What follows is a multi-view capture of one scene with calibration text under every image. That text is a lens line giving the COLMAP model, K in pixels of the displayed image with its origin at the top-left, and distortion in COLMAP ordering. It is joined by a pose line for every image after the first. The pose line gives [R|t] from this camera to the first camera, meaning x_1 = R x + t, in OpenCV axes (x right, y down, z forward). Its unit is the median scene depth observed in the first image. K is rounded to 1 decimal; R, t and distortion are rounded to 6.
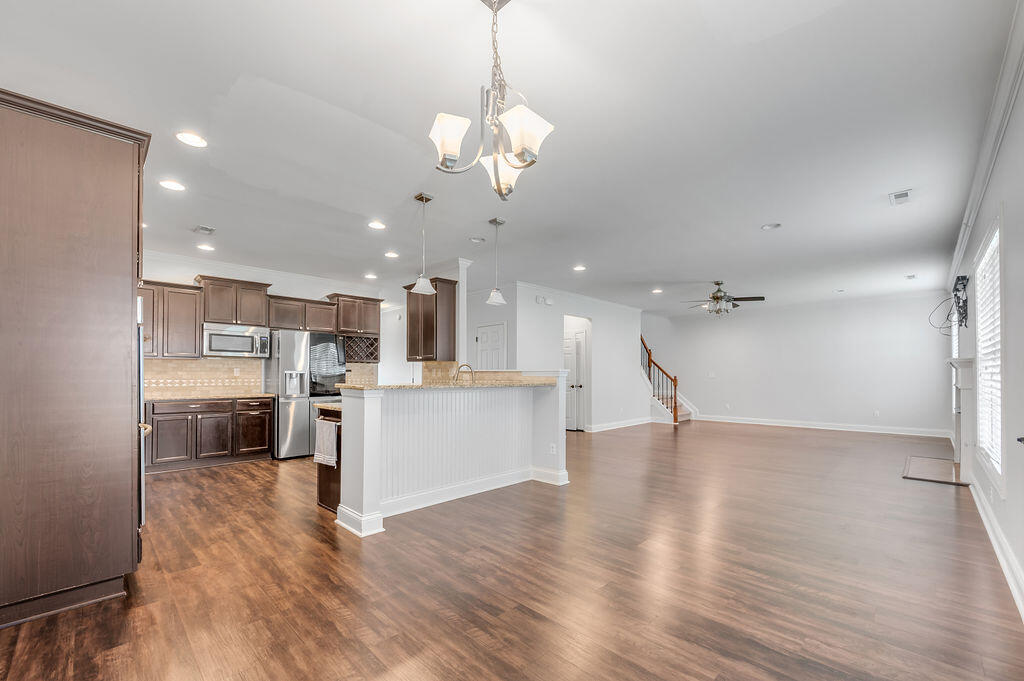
lens RADIAL K [[413.2, 0, 509.9], [0, 413.2, 367.6], [0, 0, 1]] dist [-0.007360, 0.000908]
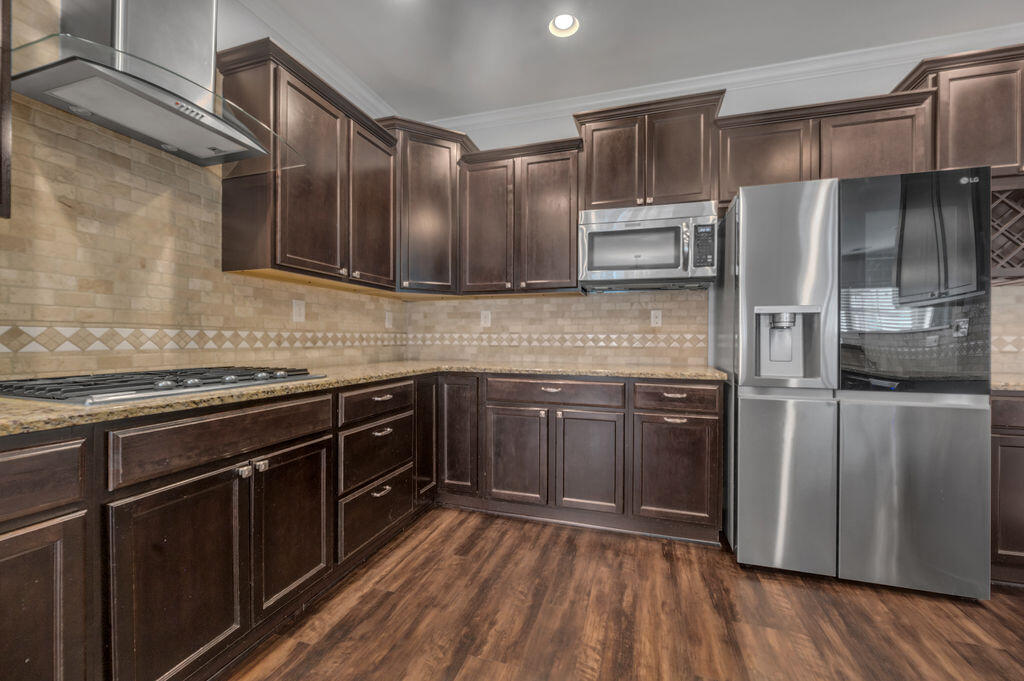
lens RADIAL K [[413.2, 0, 517.9], [0, 413.2, 342.0], [0, 0, 1]] dist [-0.007360, 0.000908]
pose [[0.468734, 0.009348, -0.883290, -0.338595], [0.008835, 0.999844, 0.015270, 0.029618], [0.883295, -0.014962, 0.468578, 0.669668]]
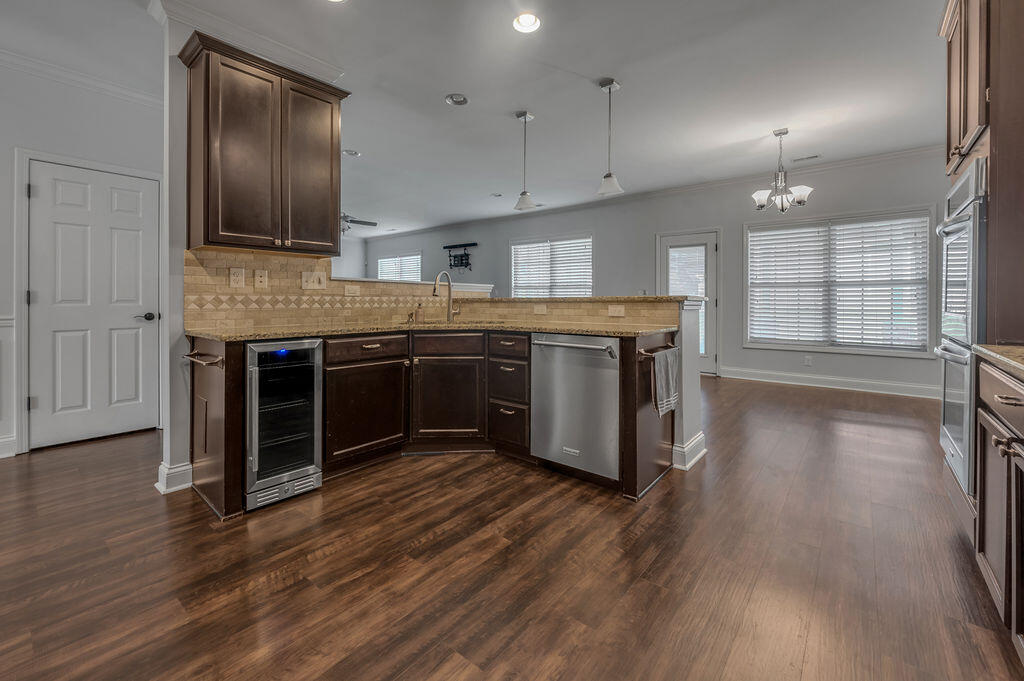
lens RADIAL K [[425.5, 0, 519.8], [0, 425.5, 300.9], [0, 0, 1]] dist [0.003038, -0.000010]
pose [[-0.098571, -0.000143, 0.995130, -0.685501], [-0.018382, 0.999830, -0.001677, 0.032814], [-0.994960, -0.018458, -0.098557, 0.800722]]
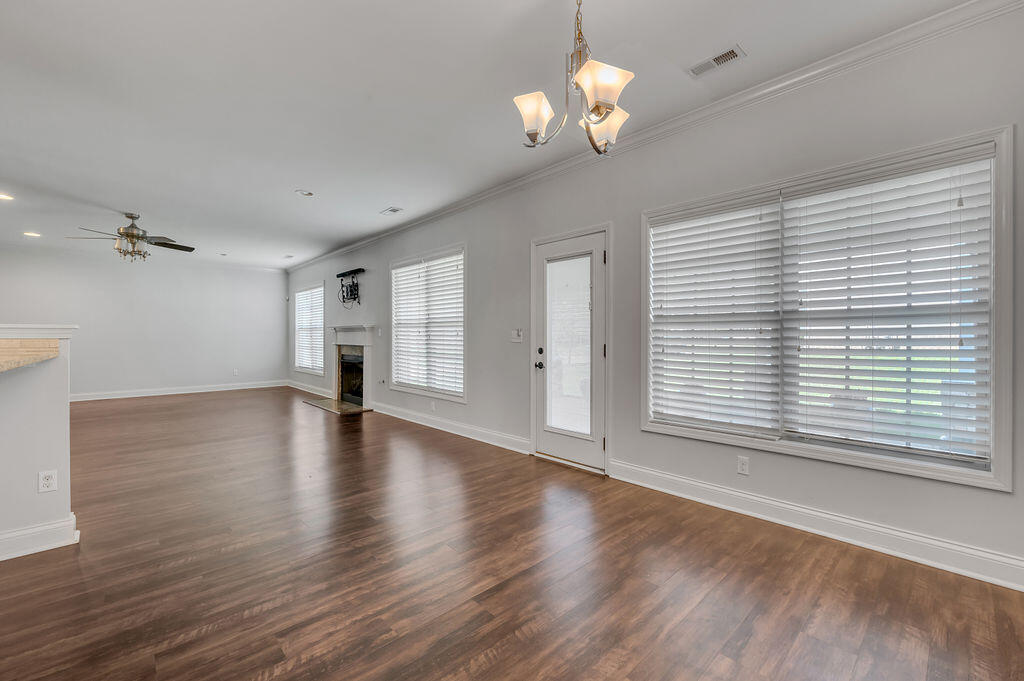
lens RADIAL K [[425.5, 0, 515.4], [0, 425.5, 336.0], [0, 0, 1]] dist [0.003038, -0.000010]
pose [[0.035939, 0.002189, 0.999352, -0.313183], [-0.015057, 0.999885, -0.001649, 0.008474], [-0.999241, -0.014988, 0.035968, 0.320515]]
